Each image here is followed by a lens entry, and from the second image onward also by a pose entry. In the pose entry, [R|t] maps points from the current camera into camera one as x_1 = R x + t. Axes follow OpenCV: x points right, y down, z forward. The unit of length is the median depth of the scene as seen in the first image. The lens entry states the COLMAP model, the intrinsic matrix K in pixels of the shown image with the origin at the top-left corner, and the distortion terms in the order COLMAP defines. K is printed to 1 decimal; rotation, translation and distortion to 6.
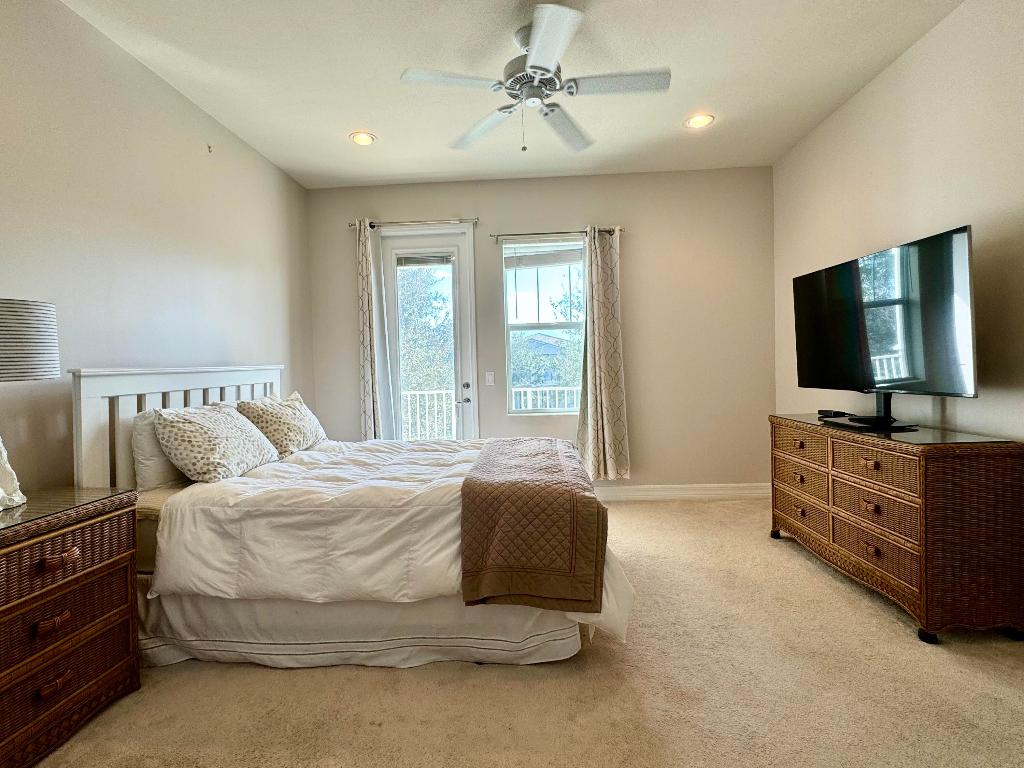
lens RADIAL K [[506.0, 0, 509.4], [0, 506.0, 385.6], [0, 0, 1]] dist [-0.002057, -0.000023]
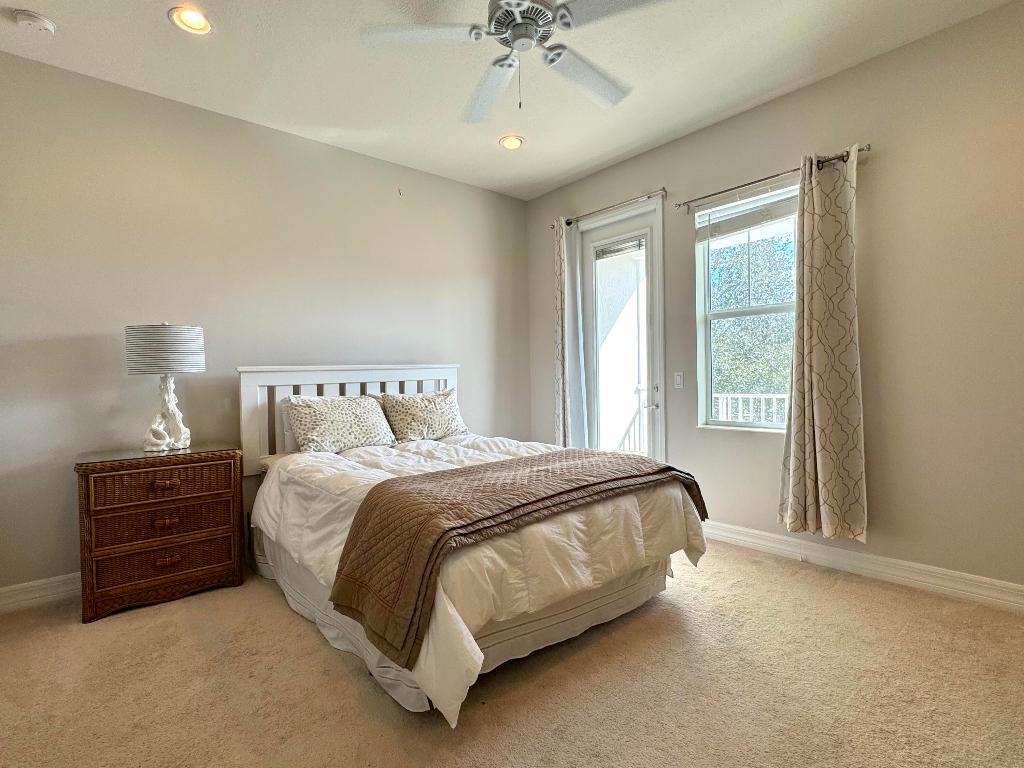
lens RADIAL K [[506.0, 0, 509.4], [0, 506.0, 385.6], [0, 0, 1]] dist [-0.002057, -0.000023]
pose [[0.692526, 0.025167, -0.720954, 0.382674], [-0.026119, 0.999611, 0.009805, -0.006067], [0.720920, 0.012040, 0.692914, 0.247290]]
